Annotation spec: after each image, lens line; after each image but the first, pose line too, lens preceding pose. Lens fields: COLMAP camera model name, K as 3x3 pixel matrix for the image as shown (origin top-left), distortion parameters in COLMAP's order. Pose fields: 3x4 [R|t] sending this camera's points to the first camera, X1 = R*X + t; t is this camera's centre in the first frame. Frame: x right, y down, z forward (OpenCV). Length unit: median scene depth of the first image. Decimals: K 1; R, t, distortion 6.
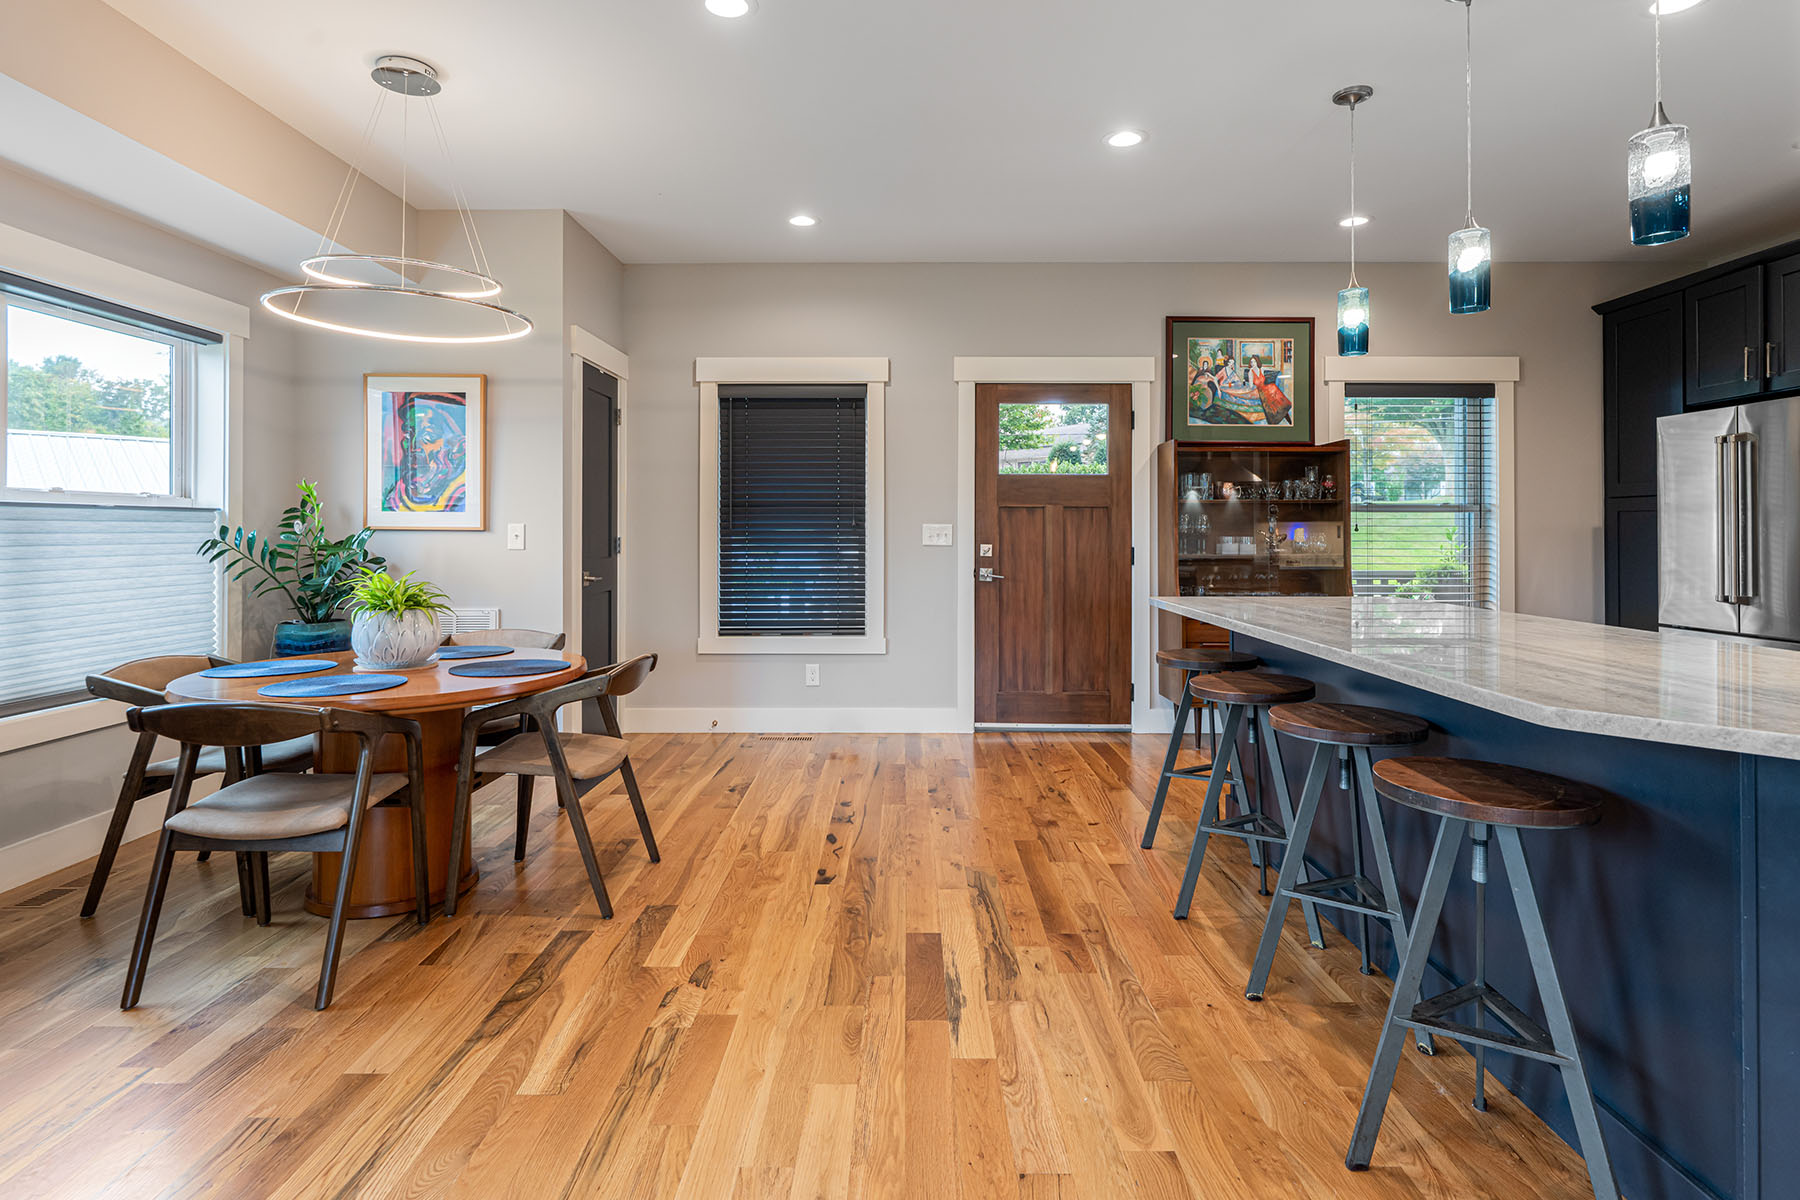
lens RADIAL K [[910.2, 0, 902.8], [0, 910.2, 531.1], [0, 0, 1]] dist [-0.005887, 0.003455]
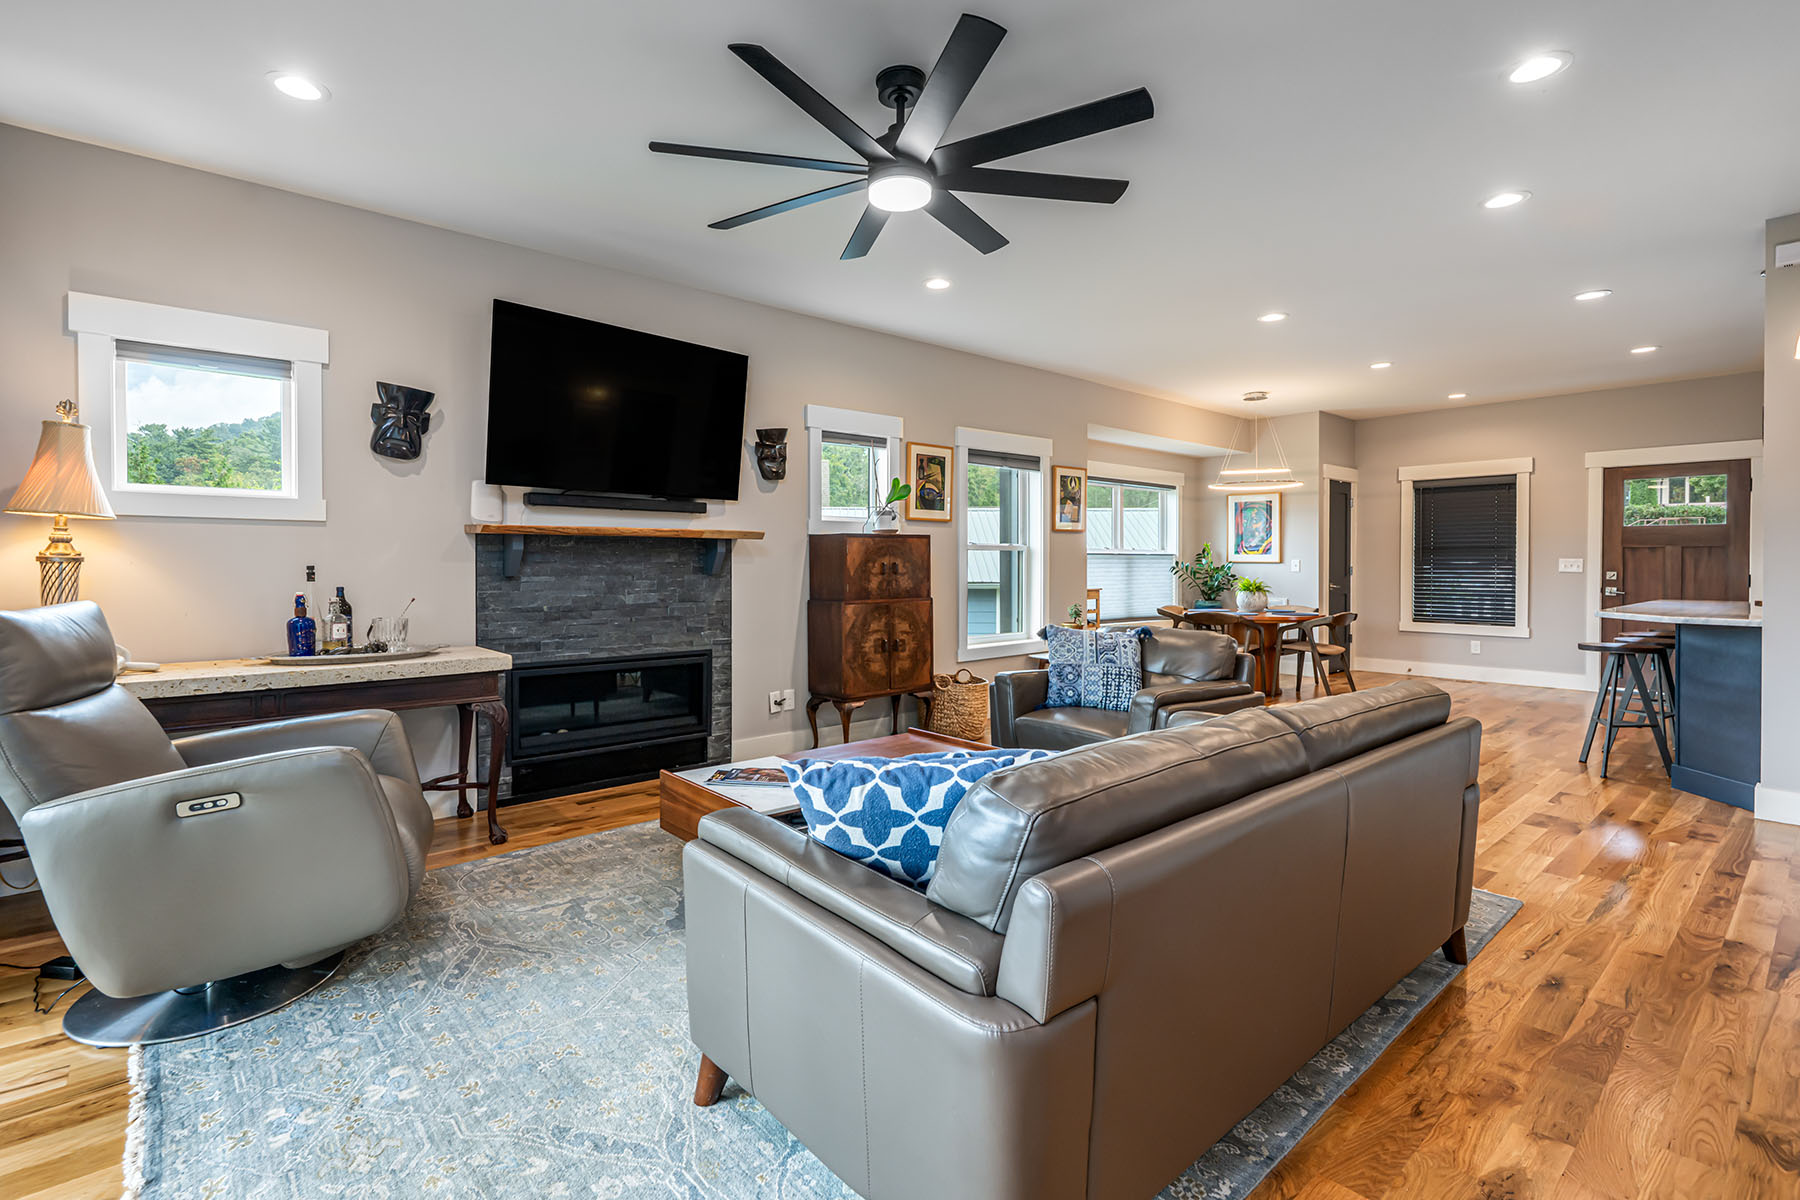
lens RADIAL K [[811.6, 0, 862.4], [0, 811.6, 575.5], [0, 0, 1]] dist [-0.003918, -0.000294]
pose [[0.638778, 0.011132, -0.769310, 0.338582], [-0.000417, 0.999900, 0.014122, 0.002075], [0.769391, -0.008700, 0.638719, -0.865294]]
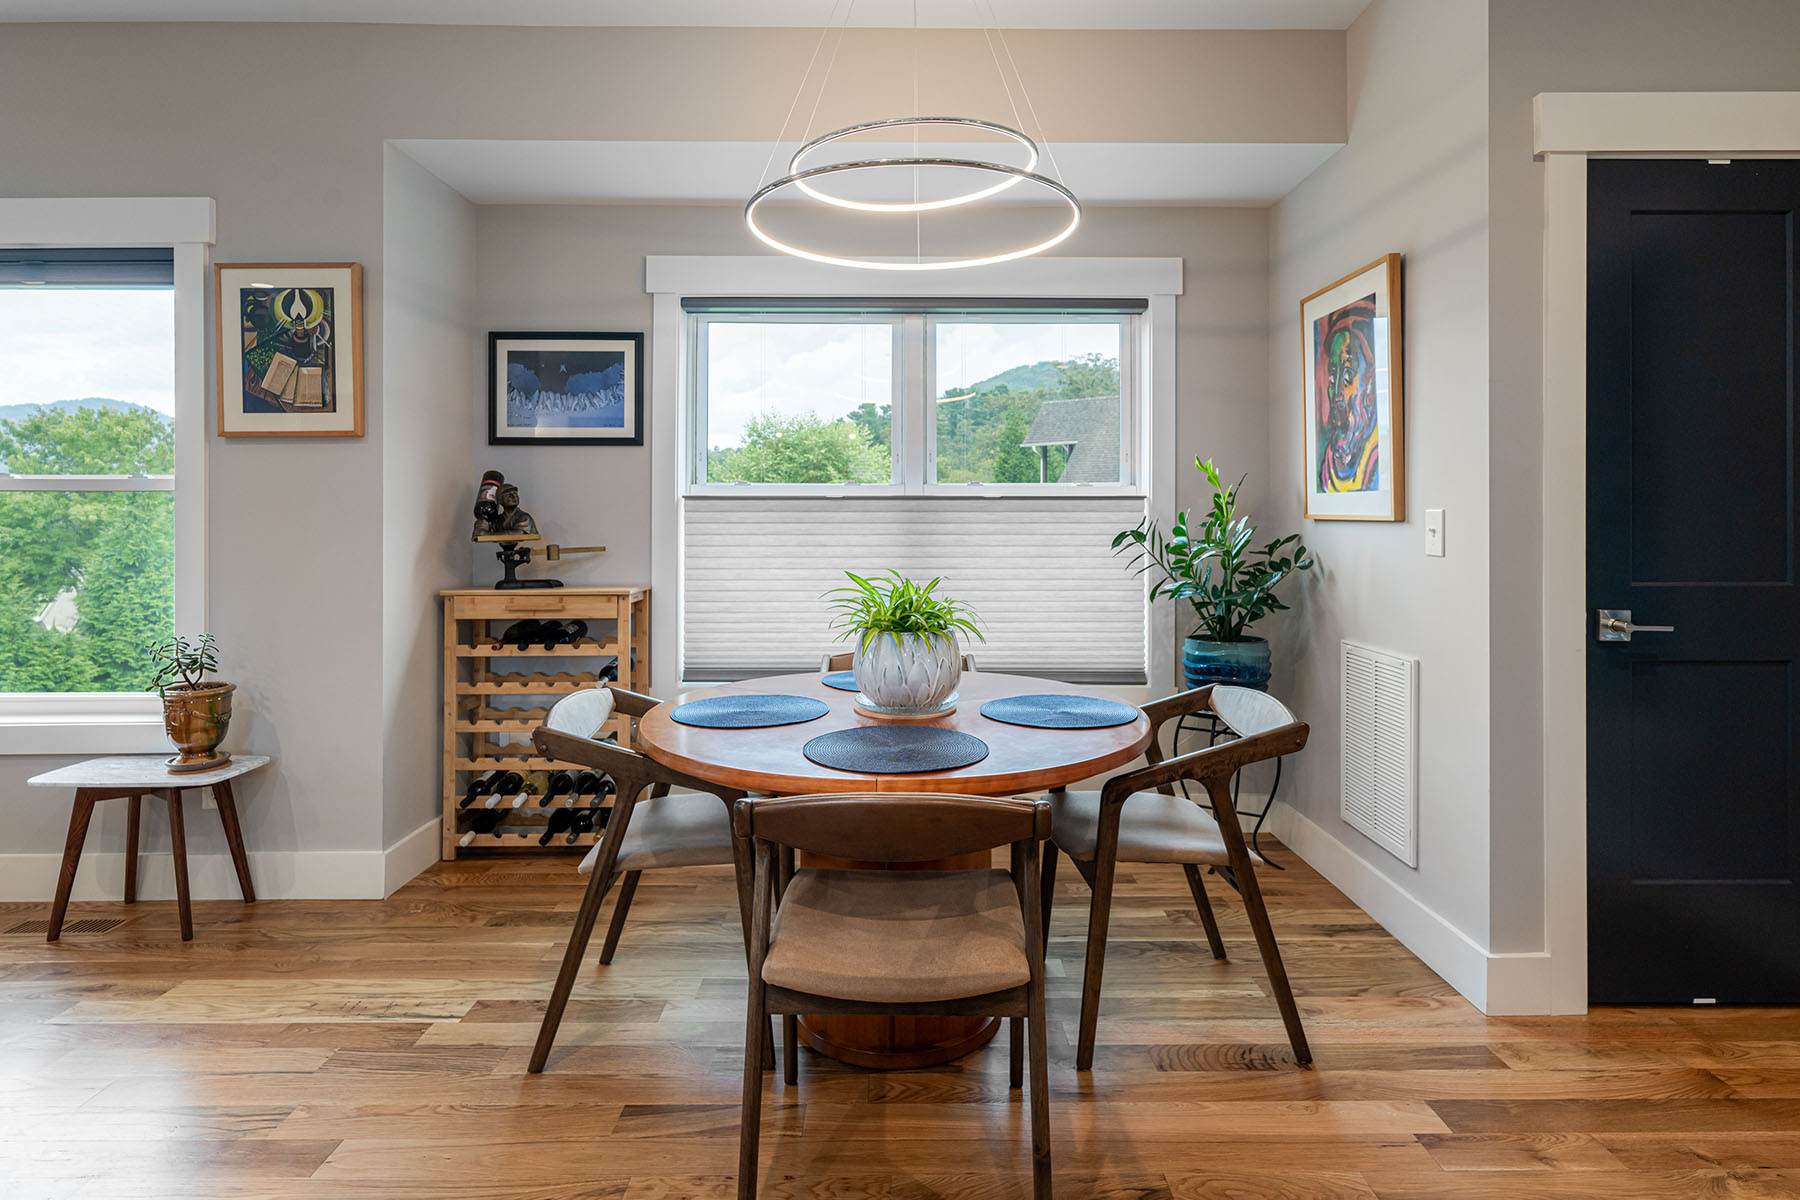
lens RADIAL K [[910.2, 0, 906.6], [0, 910.2, 520.0], [0, 0, 1]] dist [-0.005887, 0.003455]
pose [[0.009503, -0.000817, -0.999955, 0.097218], [-0.001060, 0.999999, -0.000827, -0.000574], [0.999954, 0.001067, 0.009502, 0.561239]]
